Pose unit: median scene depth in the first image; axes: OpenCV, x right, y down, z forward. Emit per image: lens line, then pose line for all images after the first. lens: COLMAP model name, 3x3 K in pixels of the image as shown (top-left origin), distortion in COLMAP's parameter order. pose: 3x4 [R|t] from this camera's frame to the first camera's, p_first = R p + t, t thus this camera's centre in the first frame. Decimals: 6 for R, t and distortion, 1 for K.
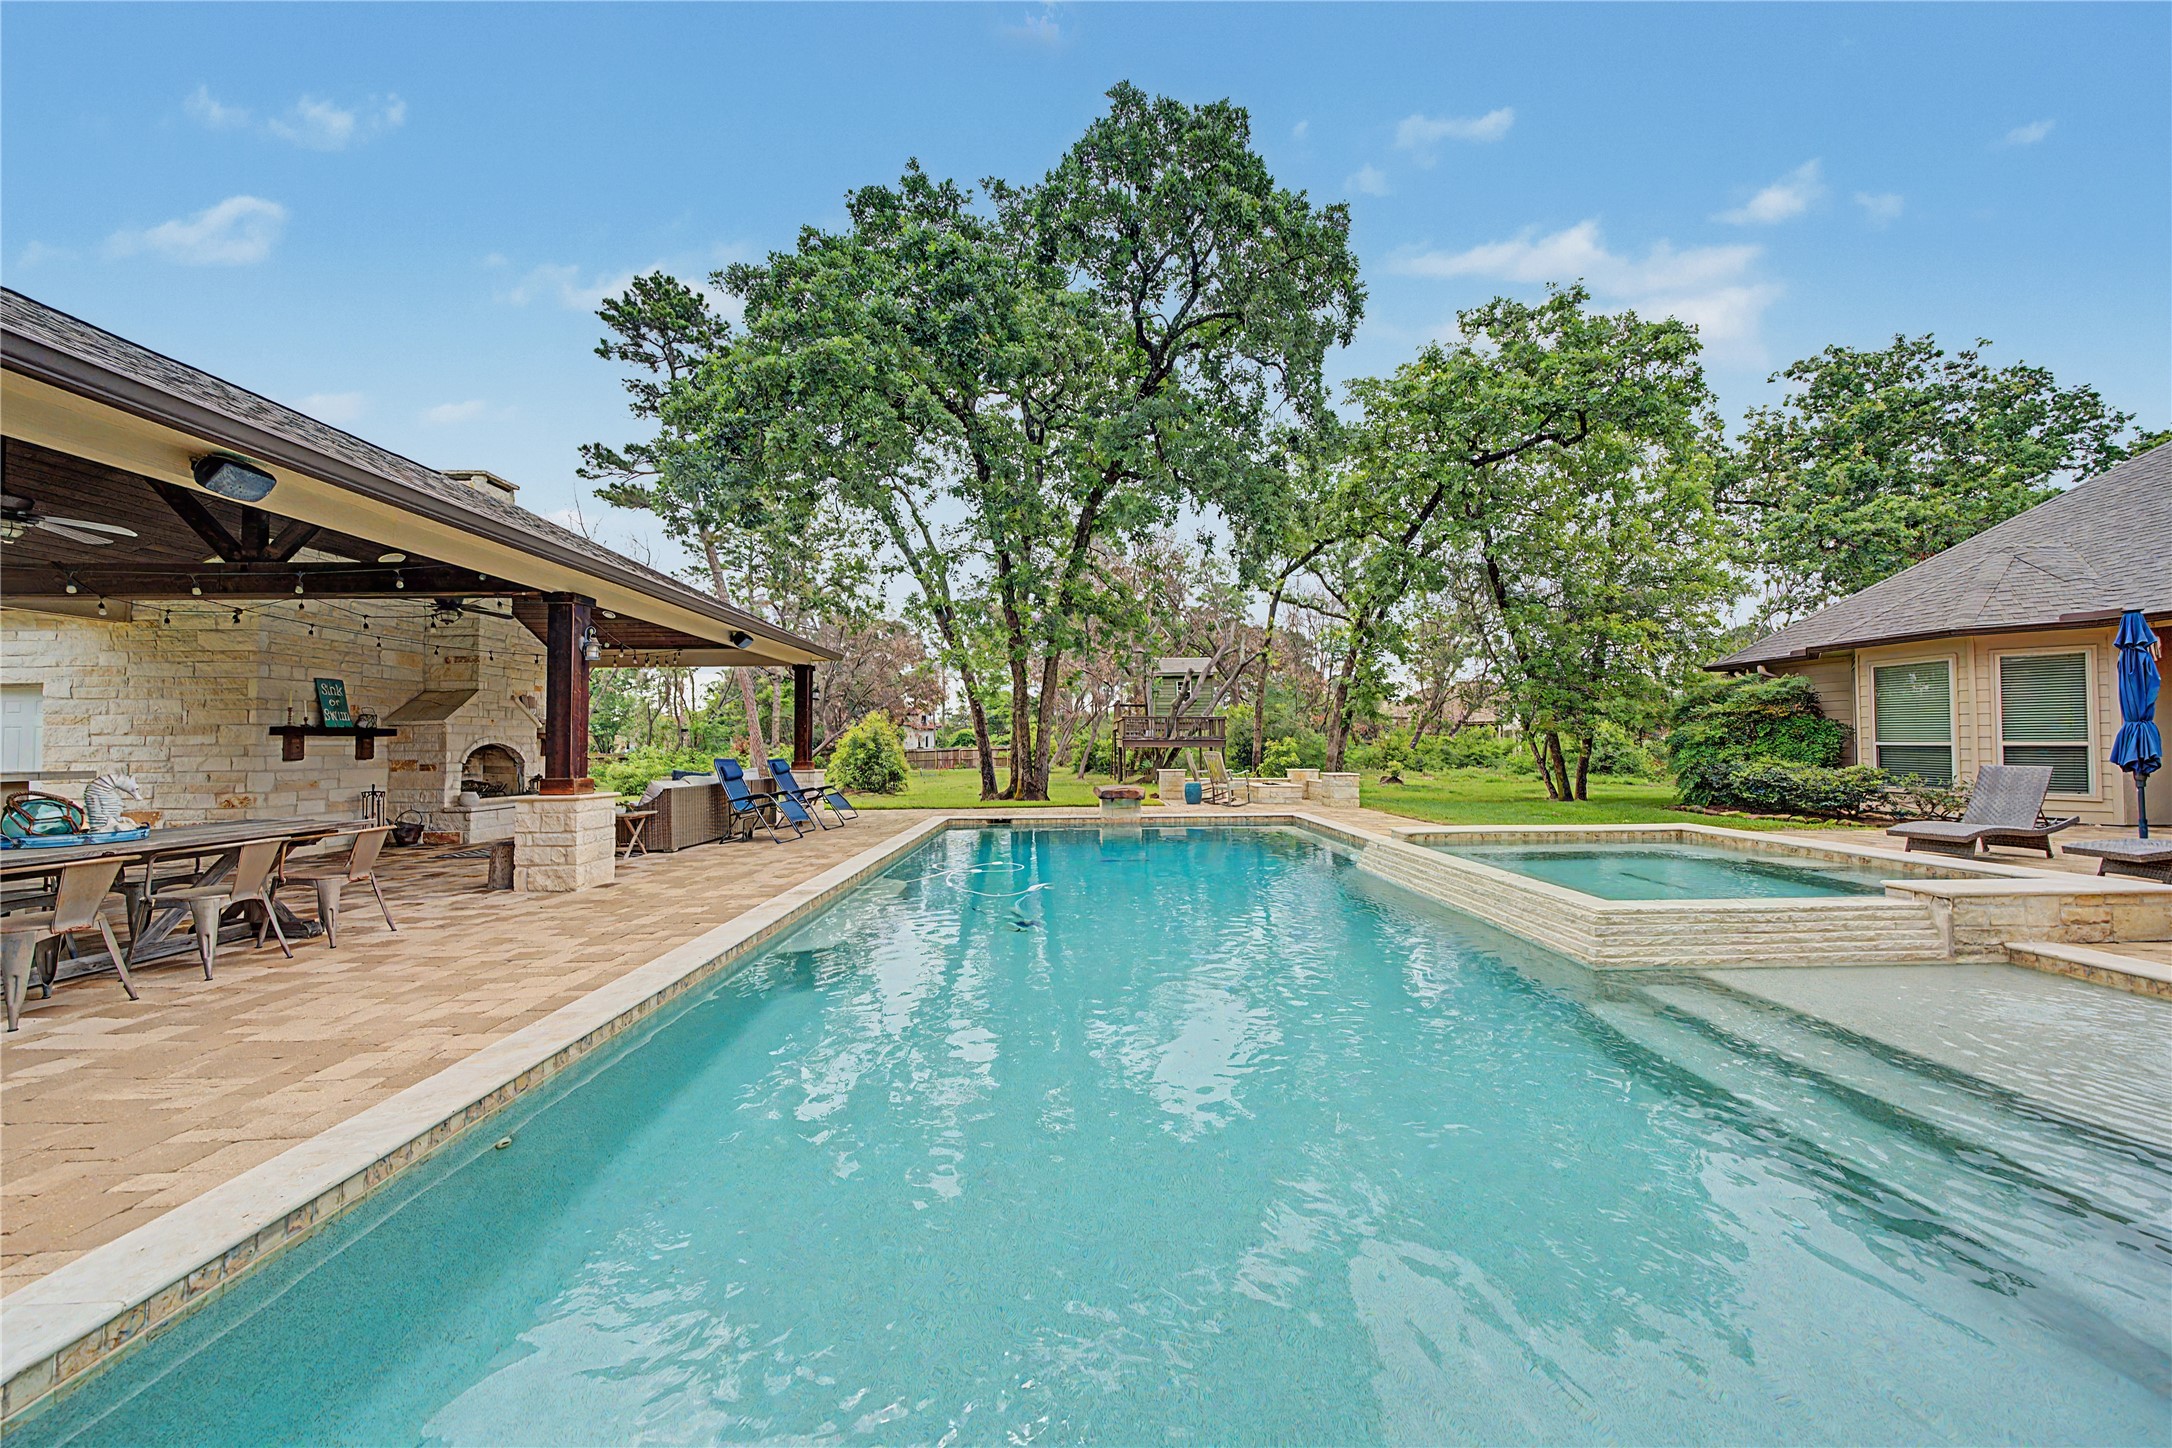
lens RADIAL K [[746.5, 0, 1092.3], [0, 746.5, 729.2], [0, 0, 1]] dist [-0.003322, -0.000200]
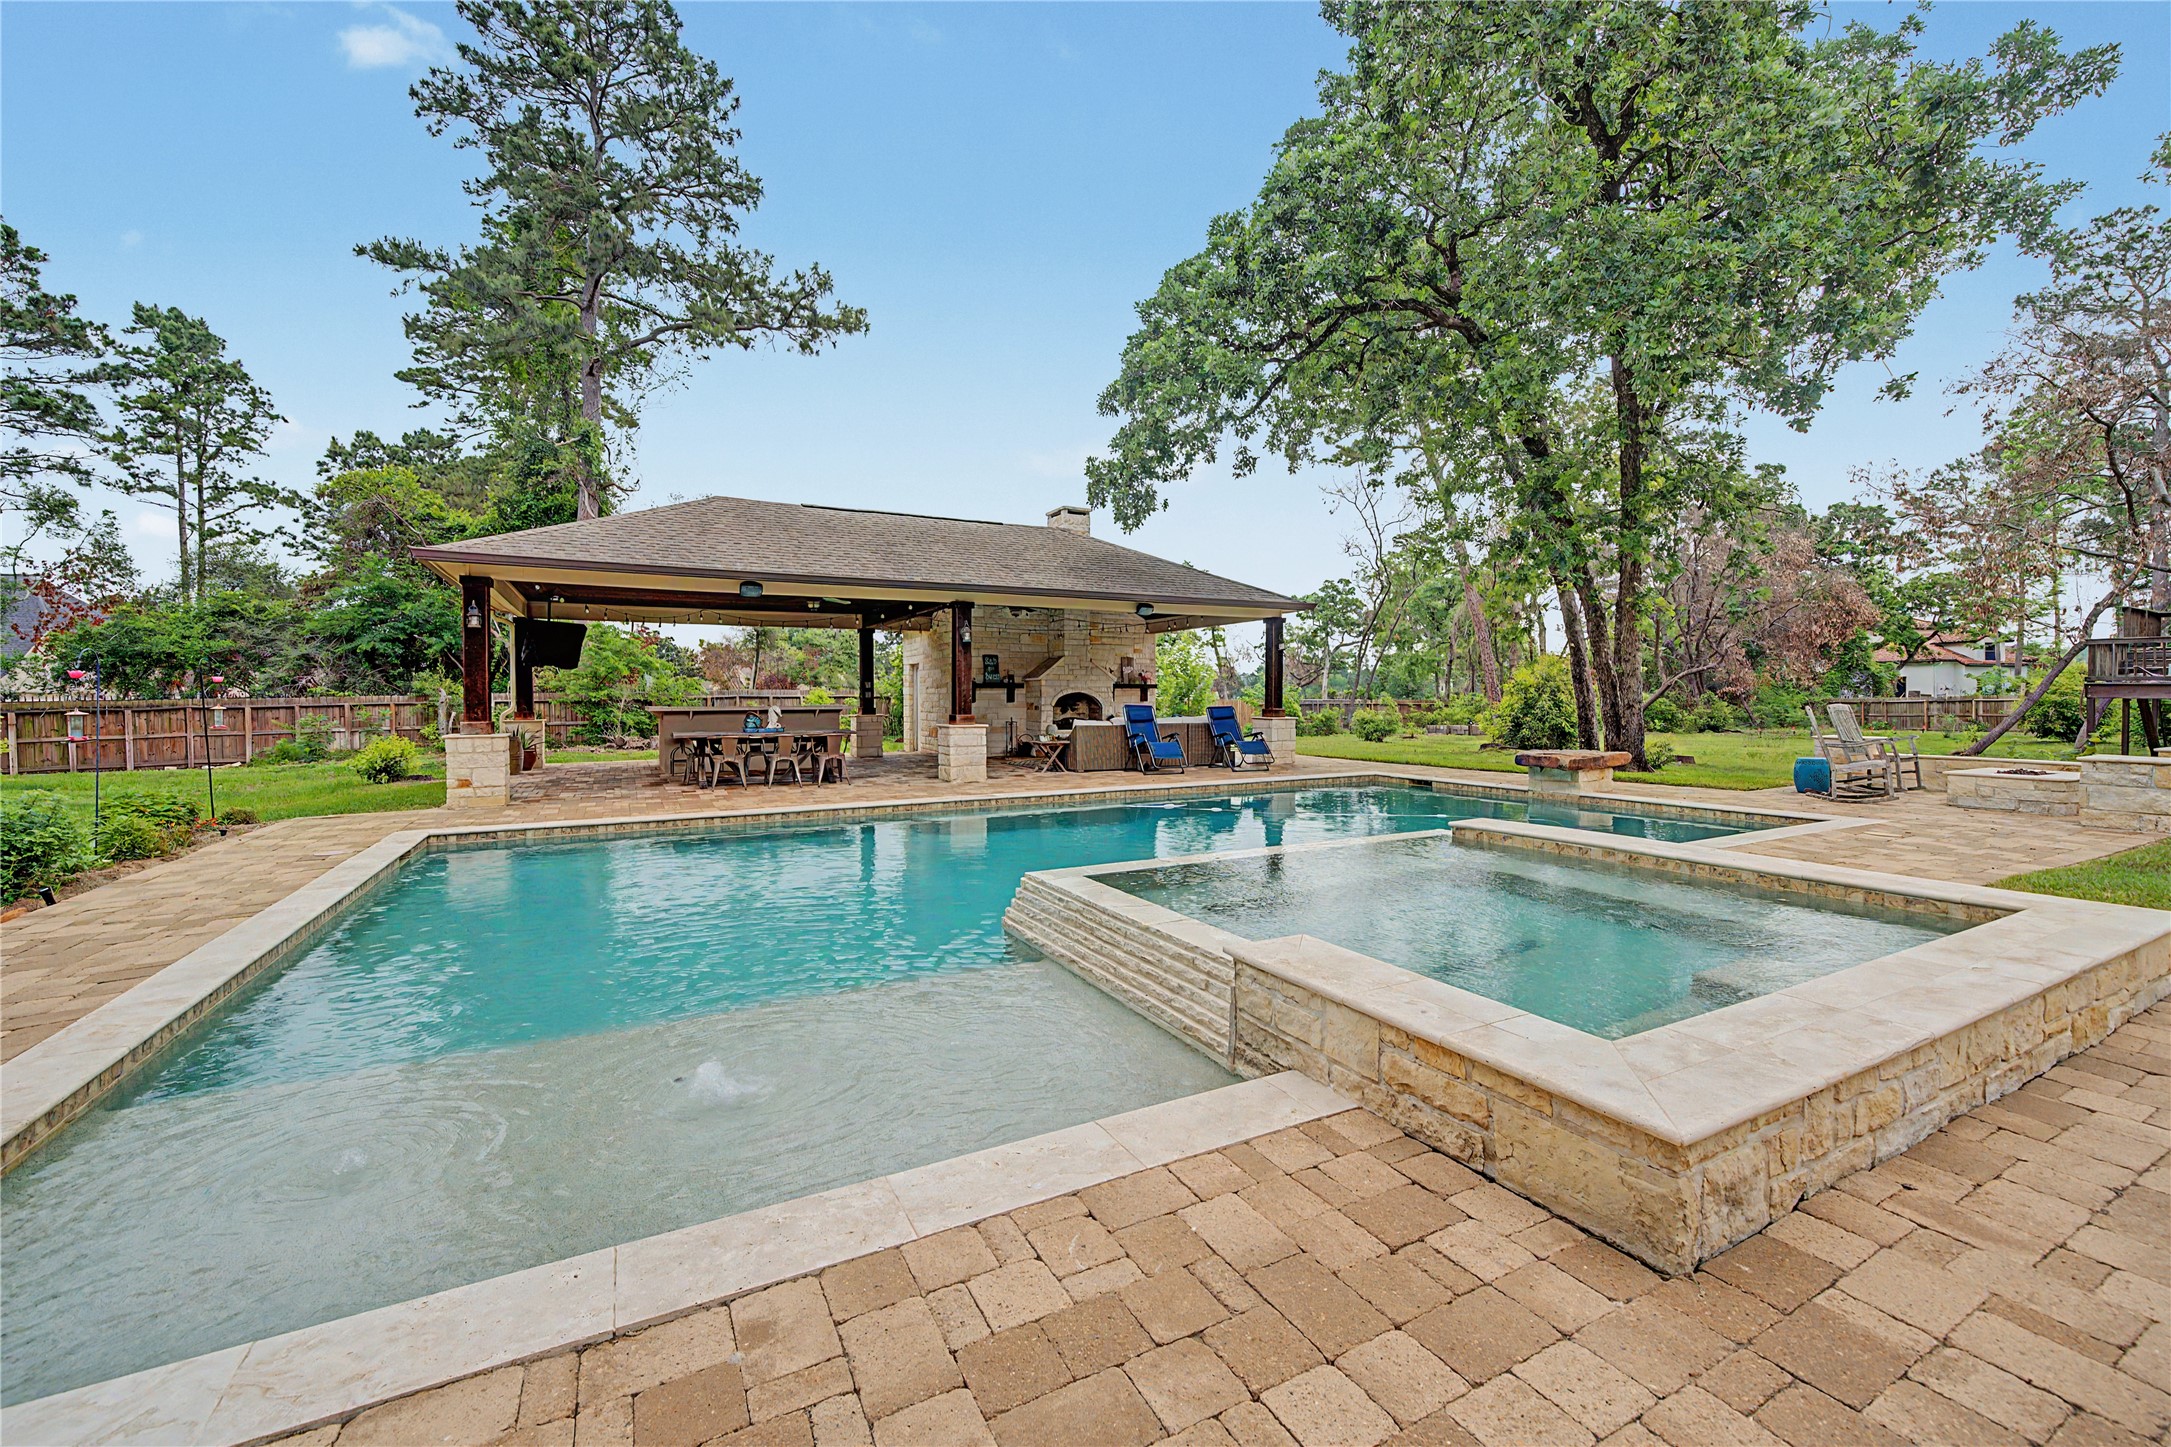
lens RADIAL K [[876.1, 0, 1084.4], [0, 876.1, 702.4], [0, 0, 1]] dist [0.000717, 0.000388]
pose [[0.431383, 0.009012, -0.902124, 0.804877], [0.021998, 0.999548, 0.020504, 0.004870], [0.901901, -0.028690, 0.430989, 0.301693]]
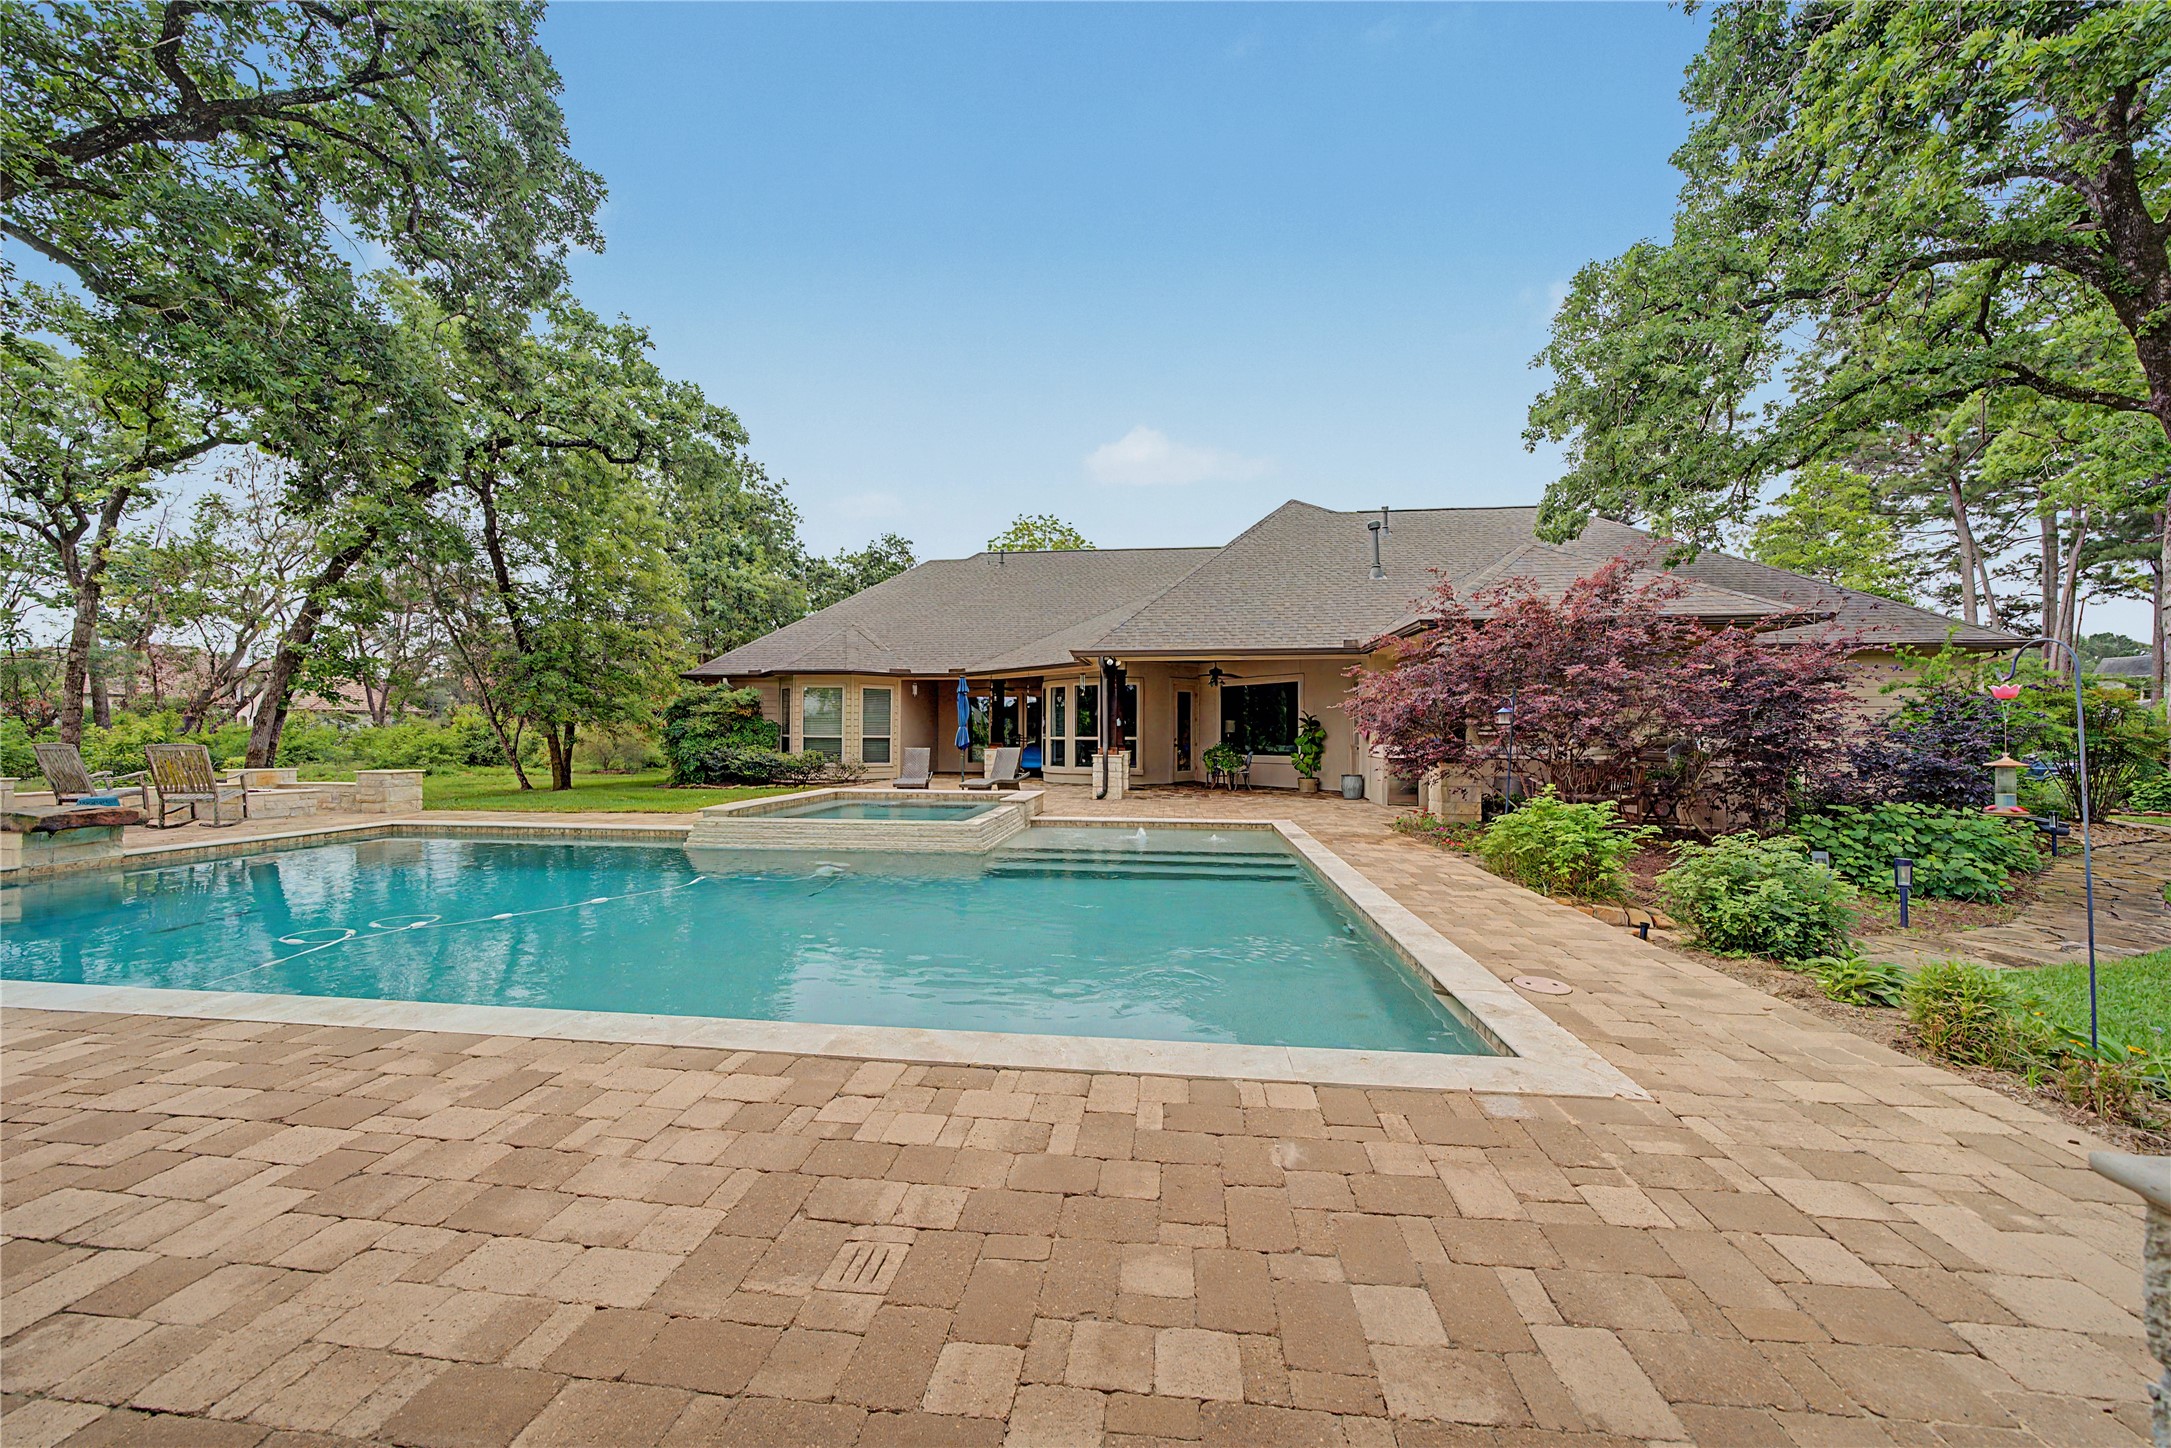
lens RADIAL K [[750.2, 0, 1090.0], [0, 750.2, 722.4], [0, 0, 1]] dist [-0.006849, 0.000063]
pose [[0.148024, 0.023745, 0.988699, -0.539961], [-0.023418, 0.999516, -0.020499, 0.010663], [-0.988707, -0.020119, 0.148508, 0.226001]]
